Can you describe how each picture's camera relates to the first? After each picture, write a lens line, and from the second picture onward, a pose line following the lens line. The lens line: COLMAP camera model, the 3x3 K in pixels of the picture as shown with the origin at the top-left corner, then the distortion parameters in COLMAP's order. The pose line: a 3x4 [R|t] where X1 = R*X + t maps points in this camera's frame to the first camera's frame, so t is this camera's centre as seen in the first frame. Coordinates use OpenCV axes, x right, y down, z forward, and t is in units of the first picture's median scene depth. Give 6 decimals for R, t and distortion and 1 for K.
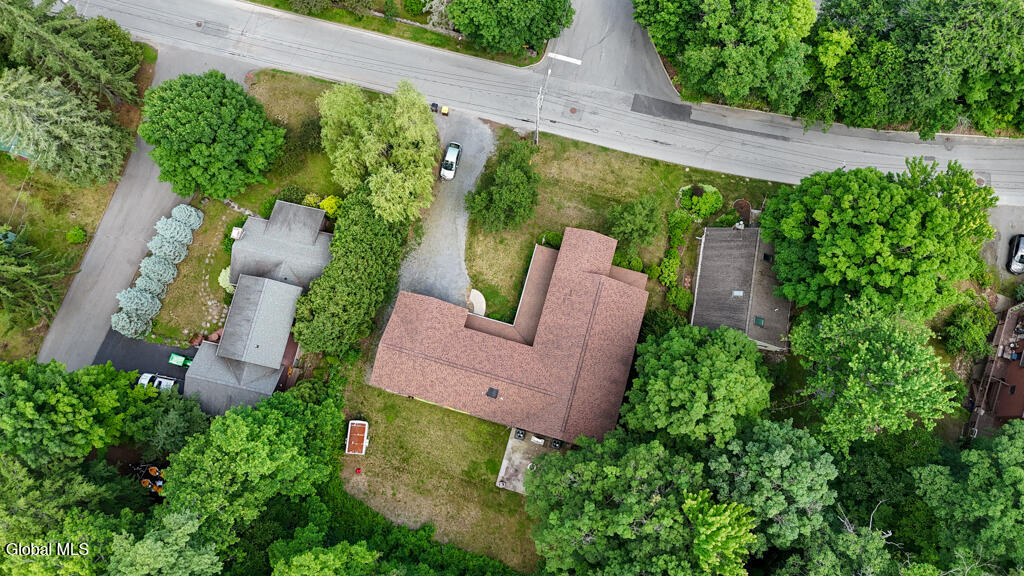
lens RADIAL K [[770.6, 0, 512.0], [0, 770.6, 288.0], [0, 0, 1]] dist [0.040818, -0.006479]
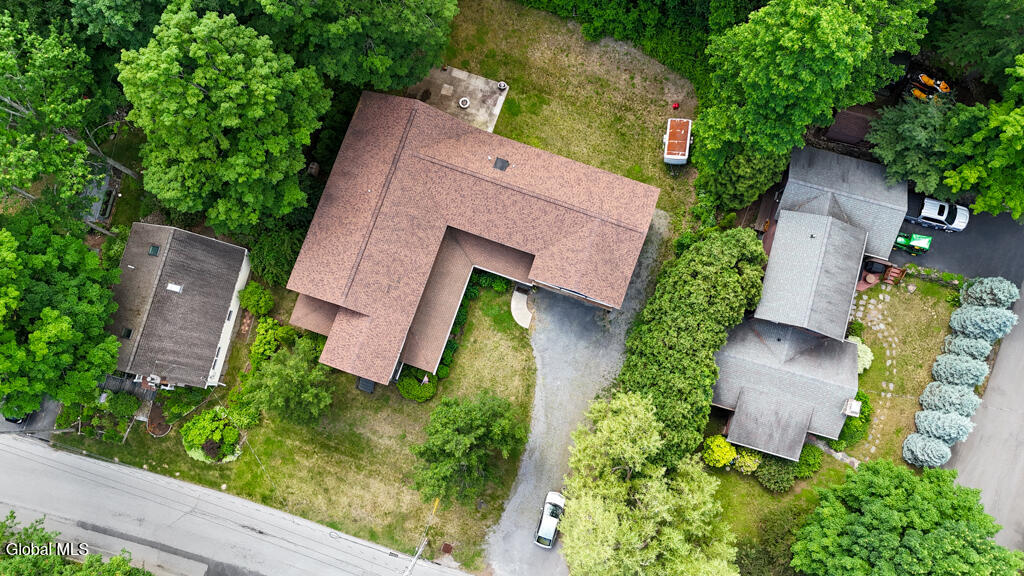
lens RADIAL K [[770.6, 0, 512.0], [0, 770.6, 288.0], [0, 0, 1]] dist [0.040818, -0.006479]
pose [[-0.997424, -0.050229, 0.051210, -0.074895], [0.064557, -0.939796, 0.335583, -0.220632], [0.031271, 0.338025, 0.940618, 0.282468]]
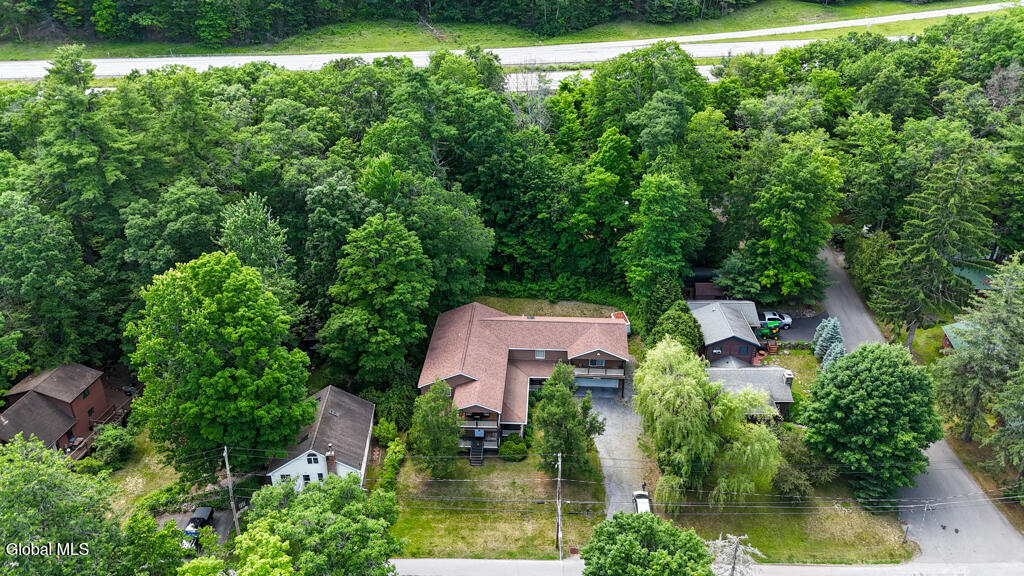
lens RADIAL K [[770.6, 0, 512.0], [0, 770.6, 288.0], [0, 0, 1]] dist [0.040818, -0.006479]
pose [[-0.974897, 0.120154, -0.187452, 0.223198], [-0.213117, -0.259791, 0.941854, -0.983841], [0.064470, 0.958161, 0.278876, 0.526950]]
